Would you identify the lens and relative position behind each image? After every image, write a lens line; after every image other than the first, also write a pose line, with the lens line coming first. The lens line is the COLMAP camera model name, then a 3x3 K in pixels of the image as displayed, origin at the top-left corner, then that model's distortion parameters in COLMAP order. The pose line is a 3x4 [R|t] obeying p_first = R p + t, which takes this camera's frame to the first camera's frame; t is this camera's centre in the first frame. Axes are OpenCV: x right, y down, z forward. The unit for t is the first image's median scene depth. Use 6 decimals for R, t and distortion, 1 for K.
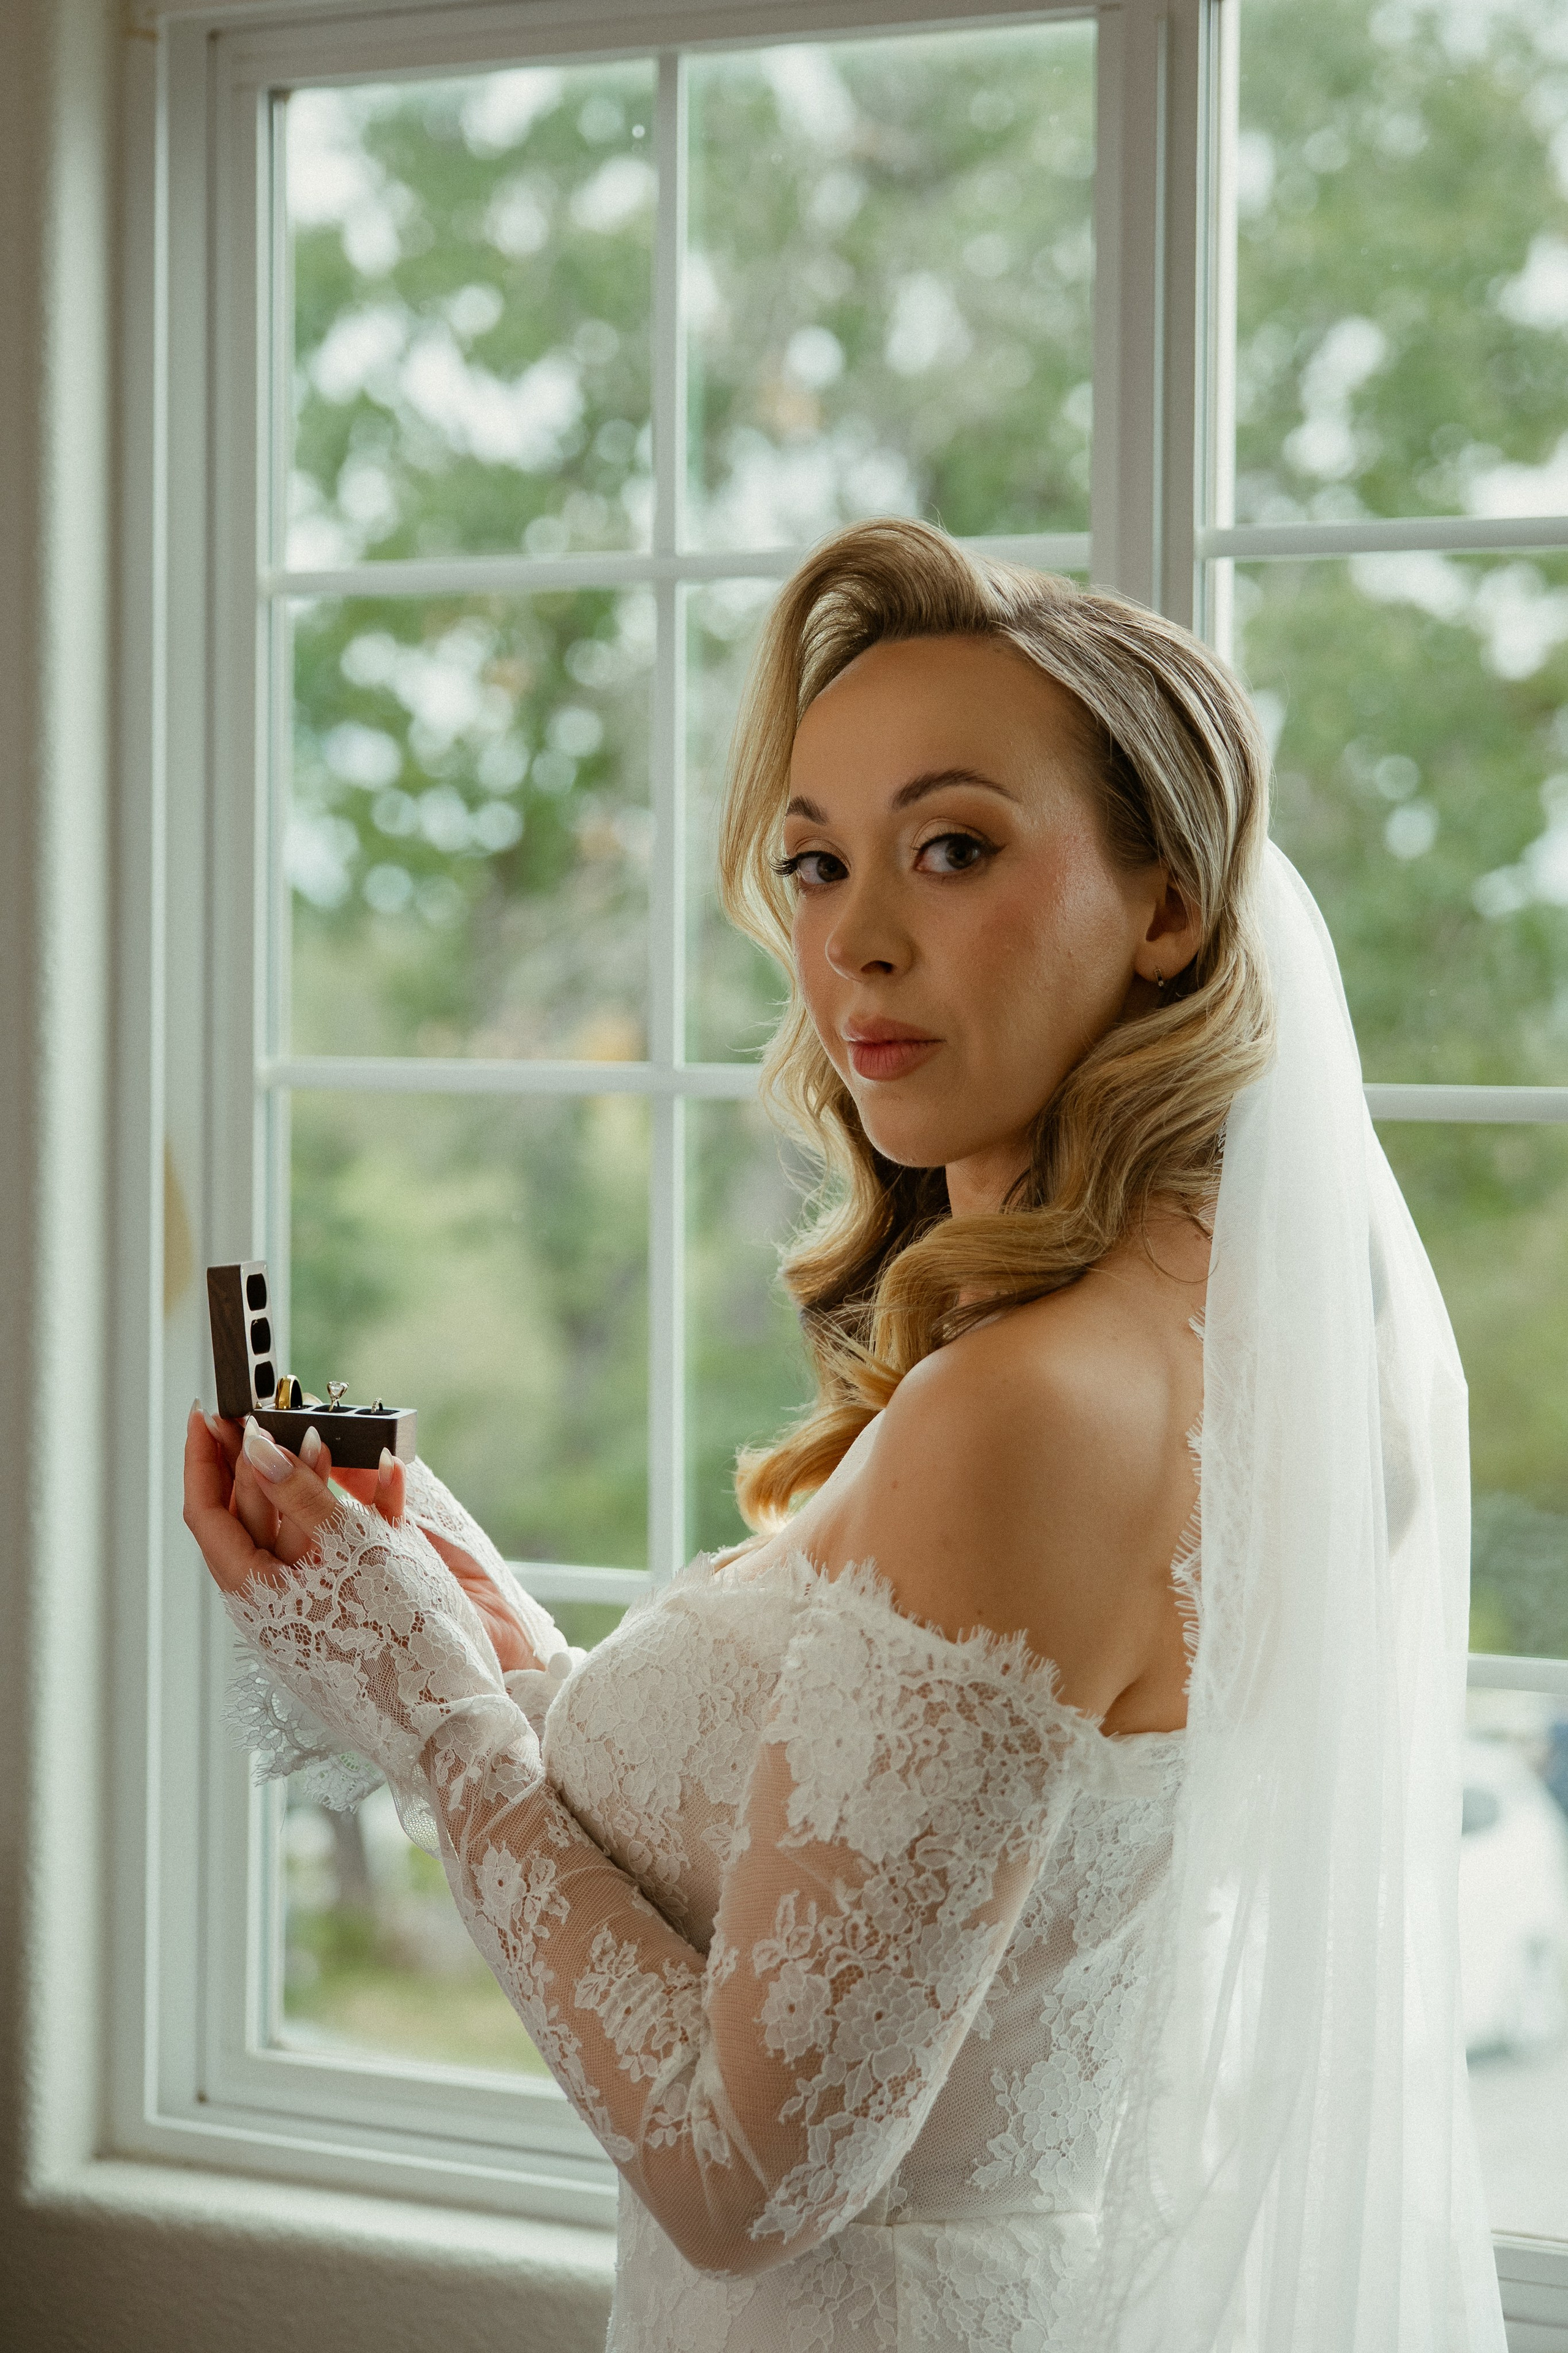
lens RADIAL K [[4546.7, 0, 784.0], [0, 4546.7, 1176.5], [0, 0, 1]] dist [0.000332, 0.127003]
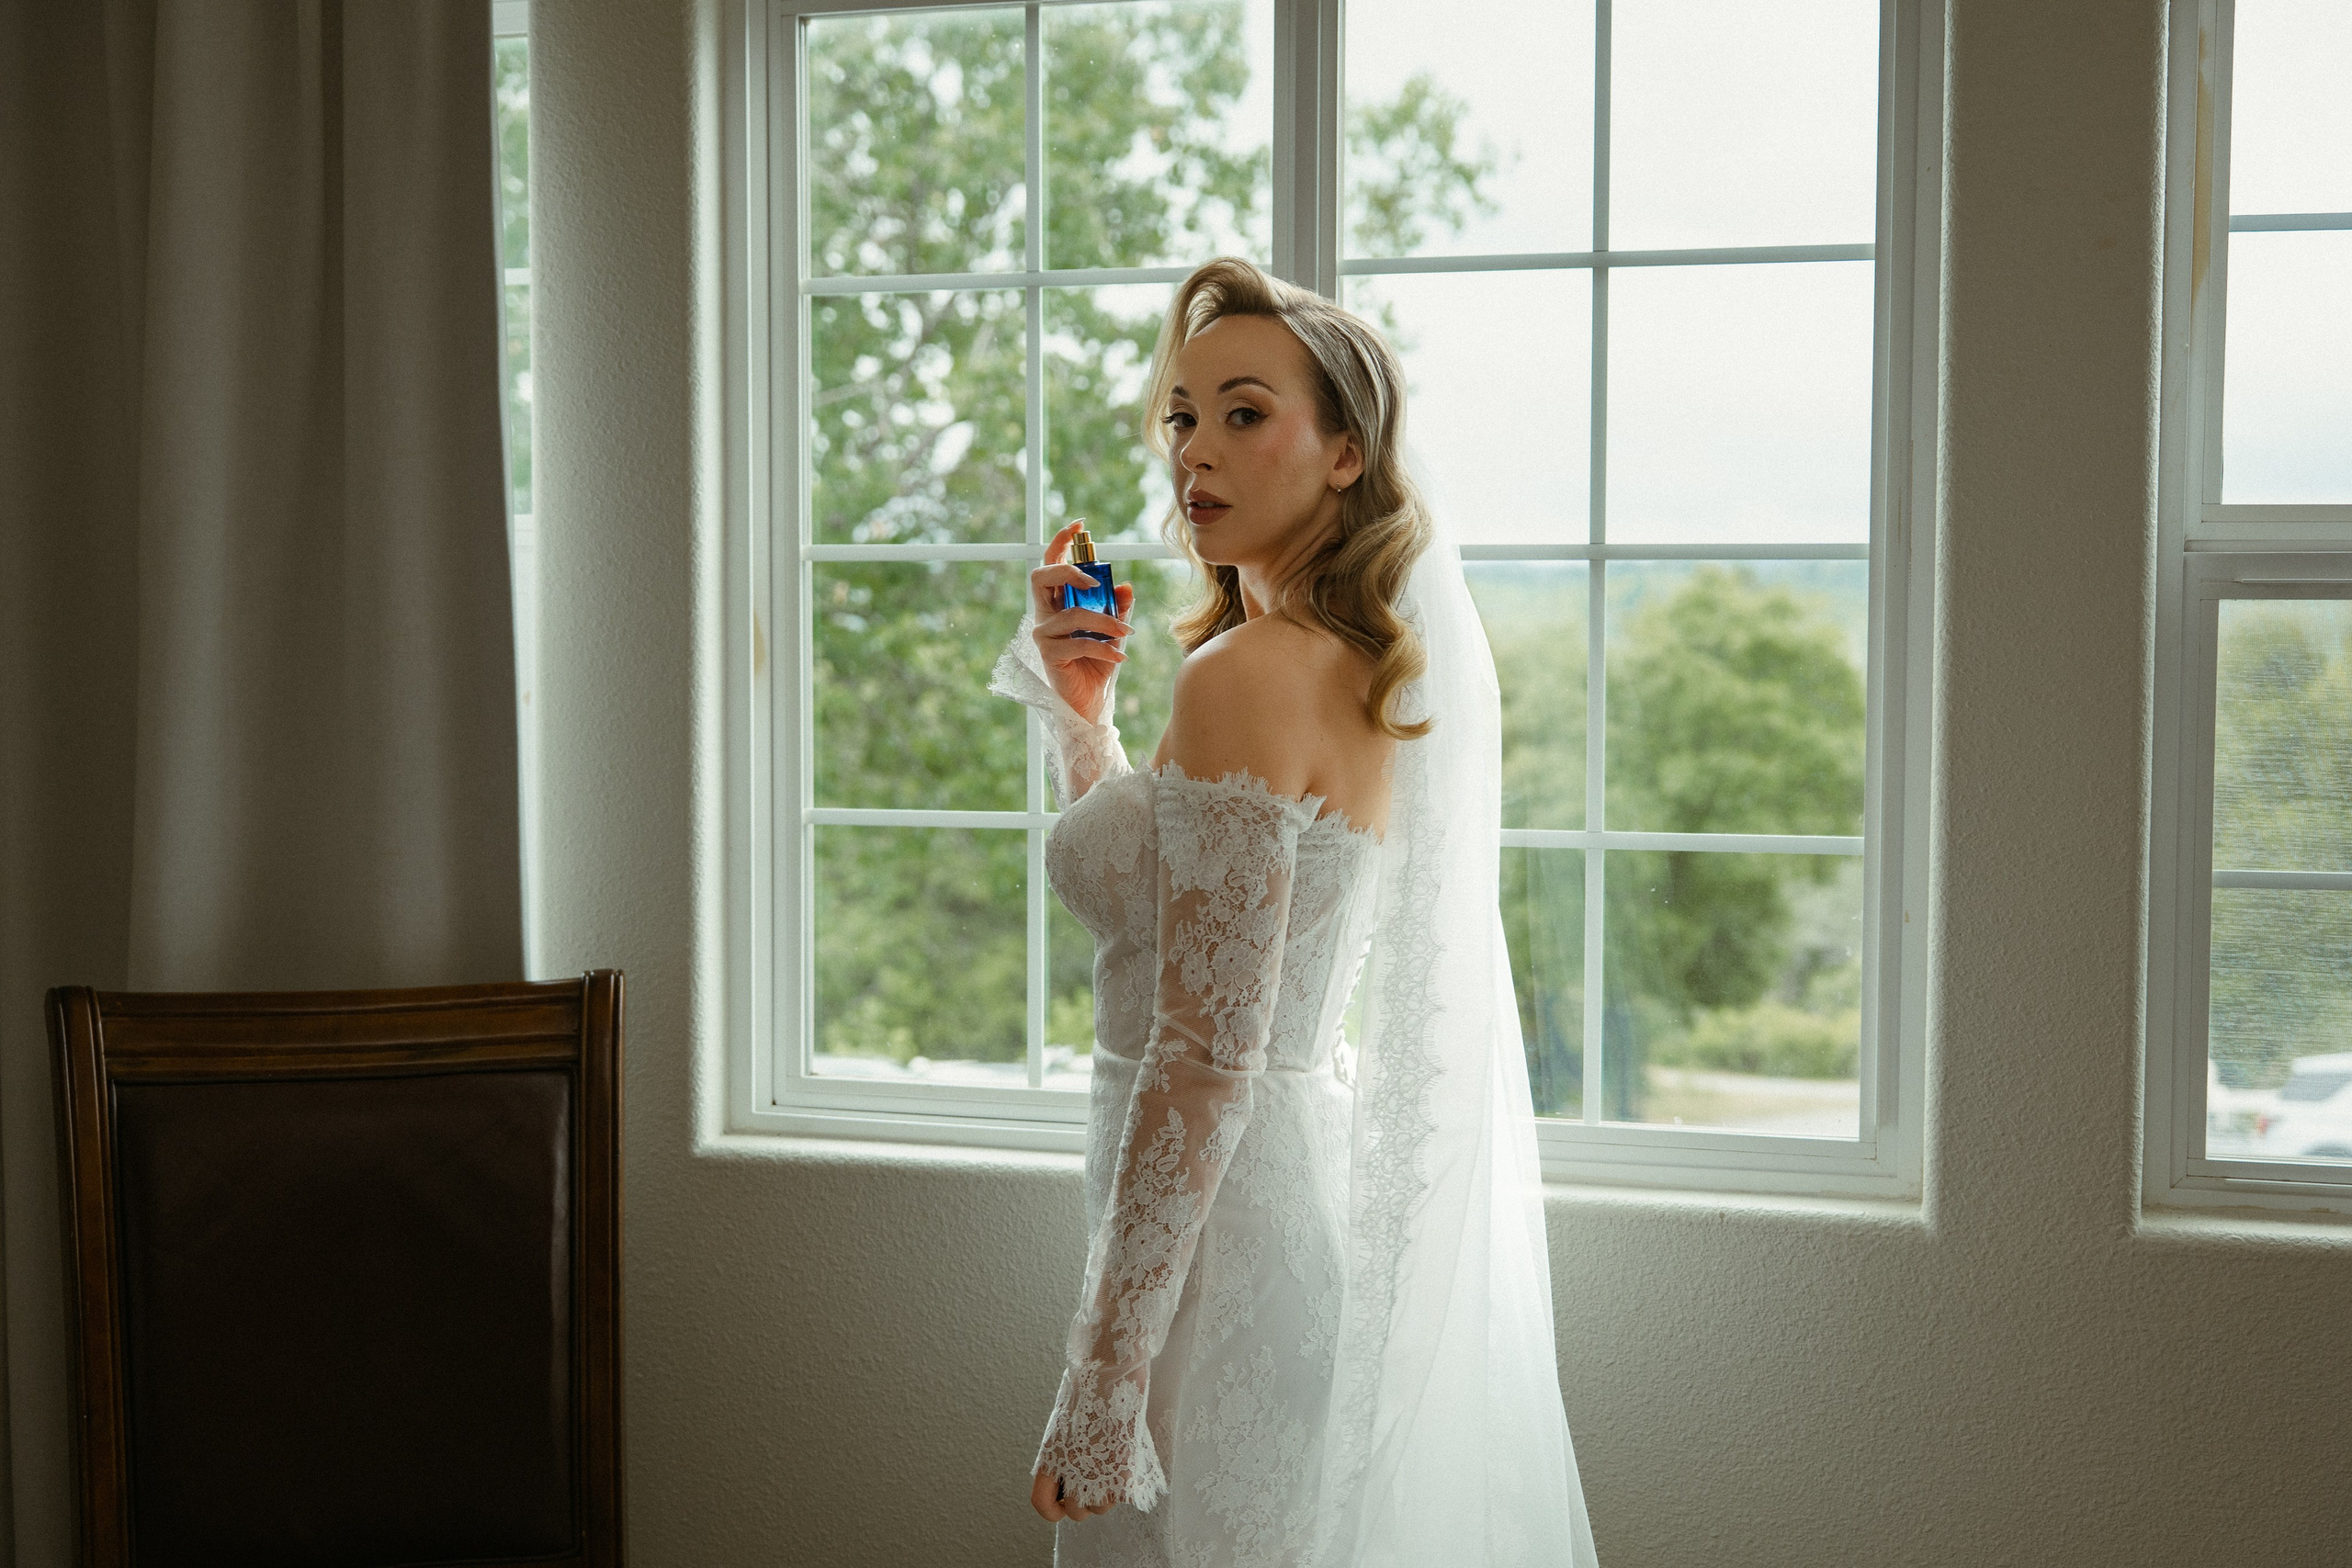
lens RADIAL K [[2972.5, 0, 1176.9], [0, 2972.5, 841.0], [0, 0, 1]] dist [0.007540, 0.019425]
pose [[0.981220, -0.017768, 0.192072, -0.044949], [0.011641, 0.999388, 0.032979, 0.012837], [-0.192540, -0.030124, 0.980827, -0.050793]]
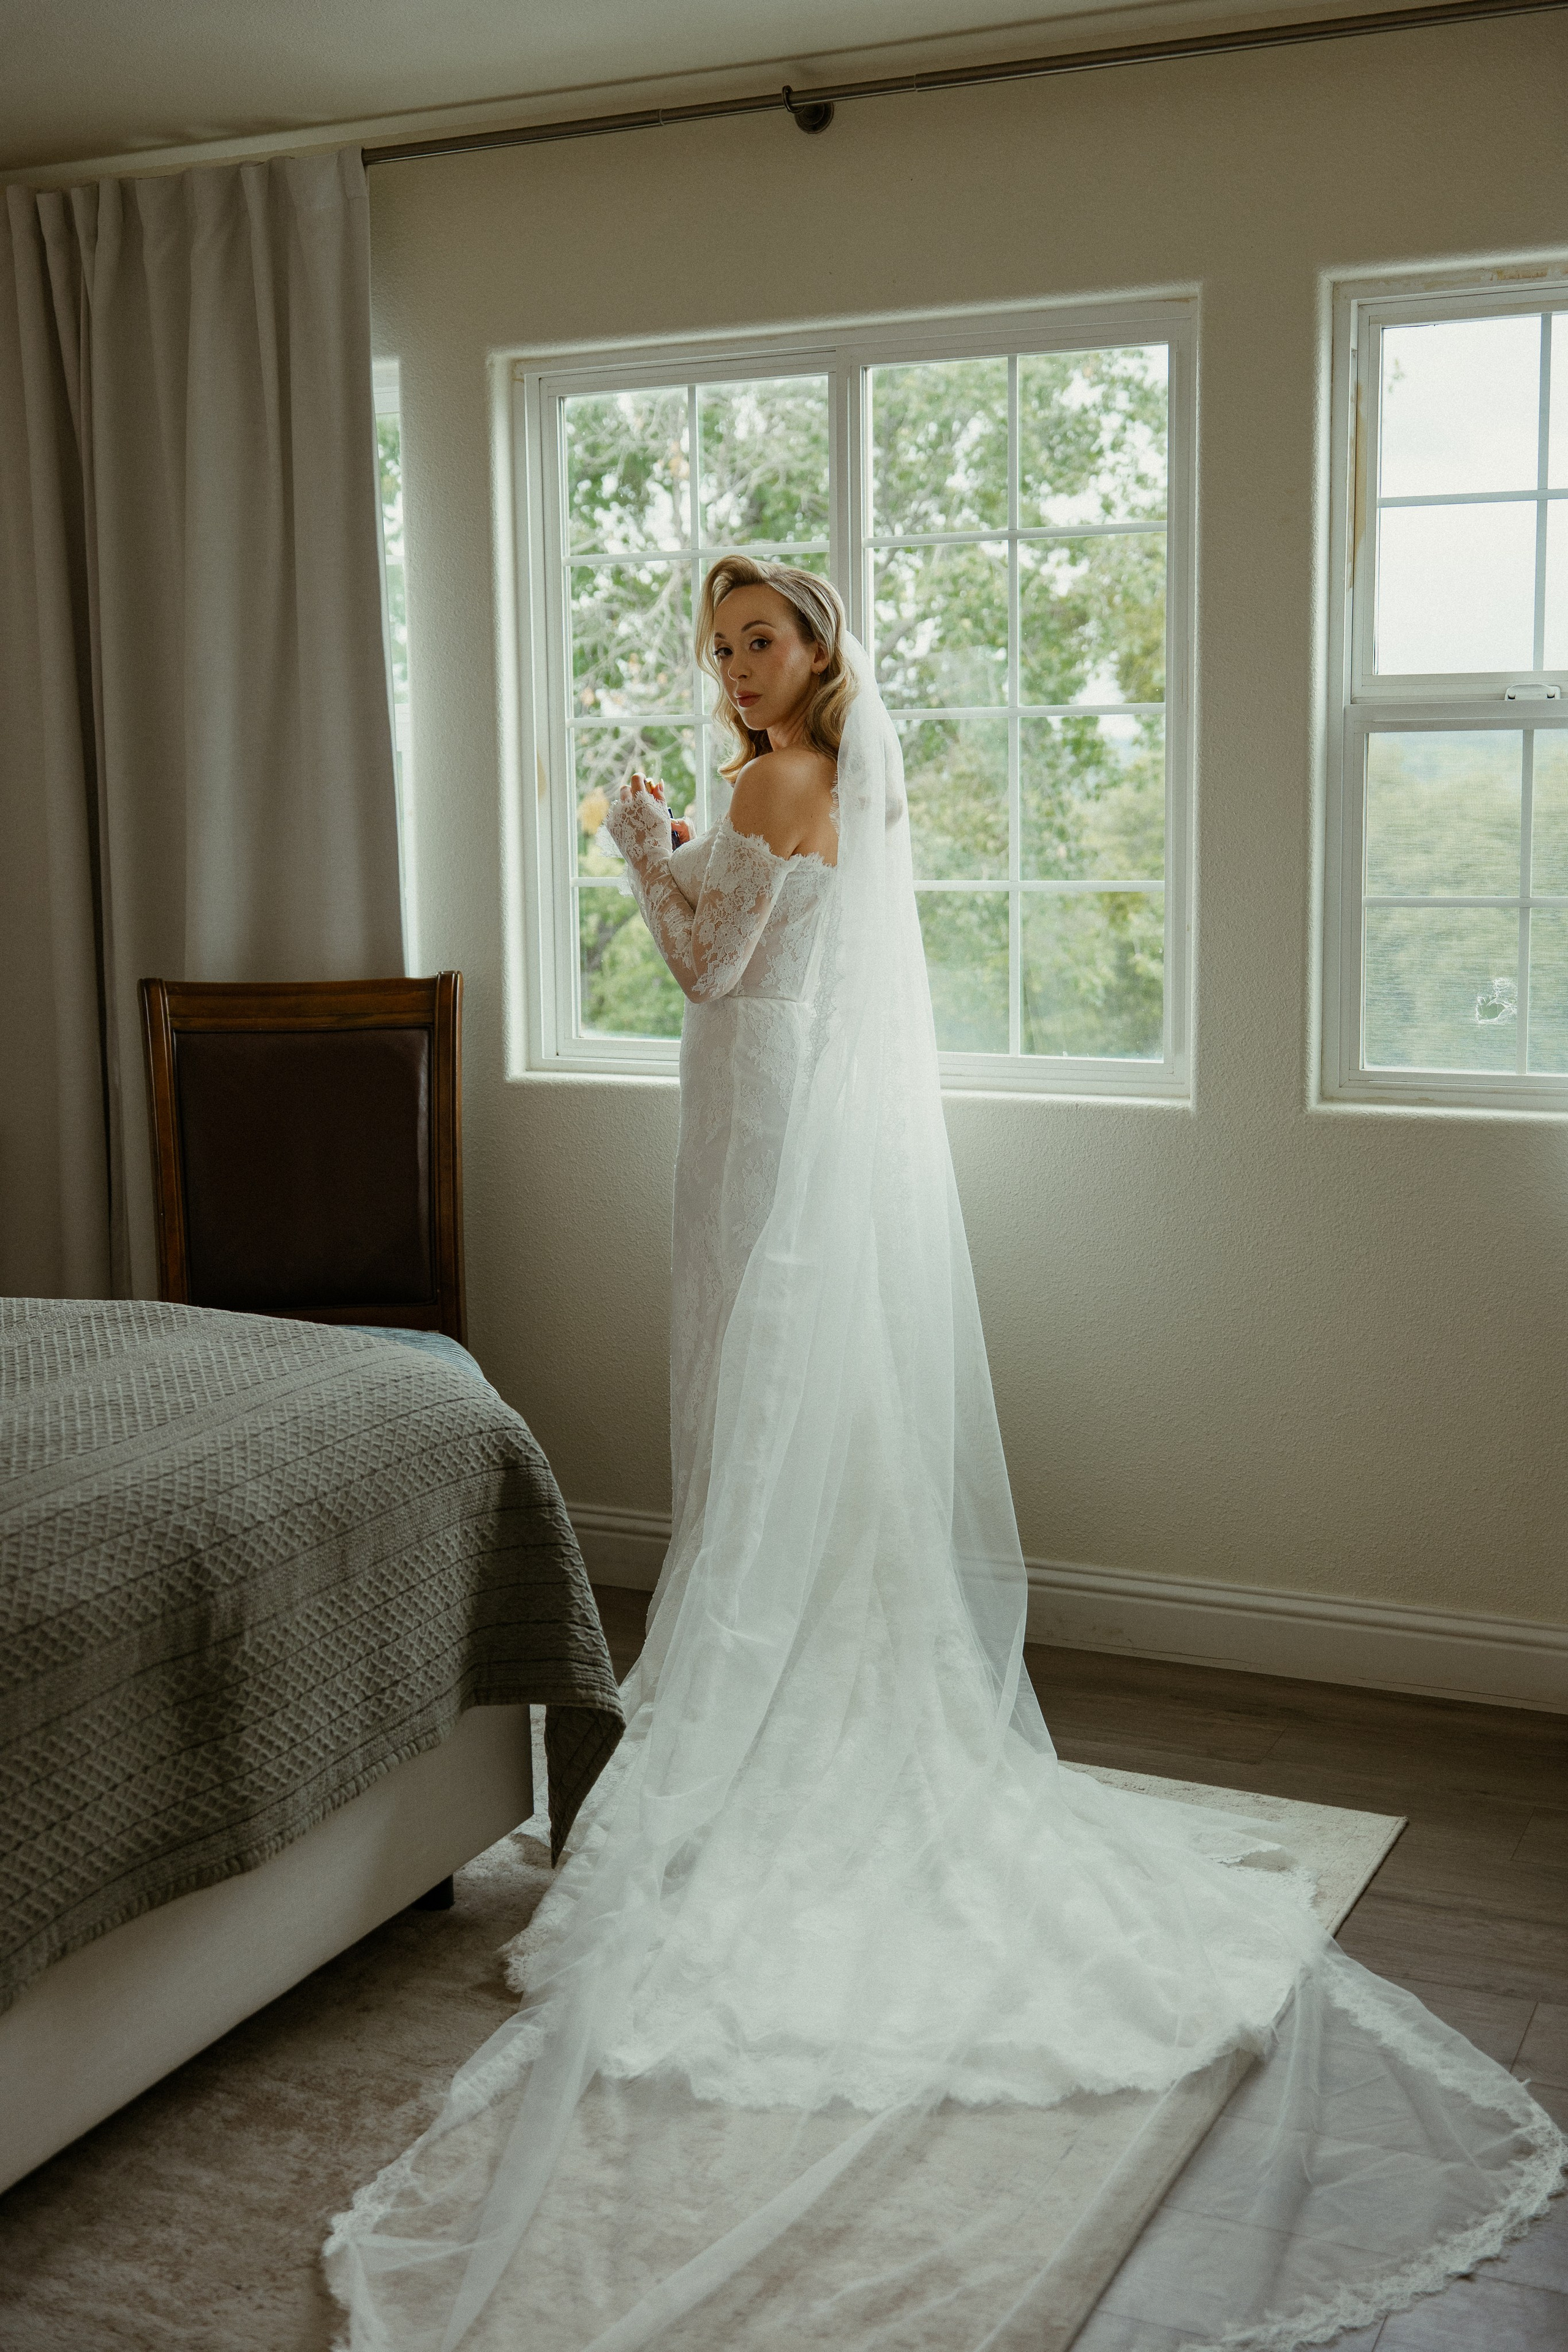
lens RADIAL K [[2561.2, 0, 784.0], [0, 2561.2, 1176.0], [0, 0, 1]] dist [-0.003097, -0.014126]
pose [[0.998833, -0.026397, 0.040448, -0.010440], [0.021946, 0.994038, 0.106803, 0.022831], [-0.043026, -0.105791, 0.993457, -0.173583]]
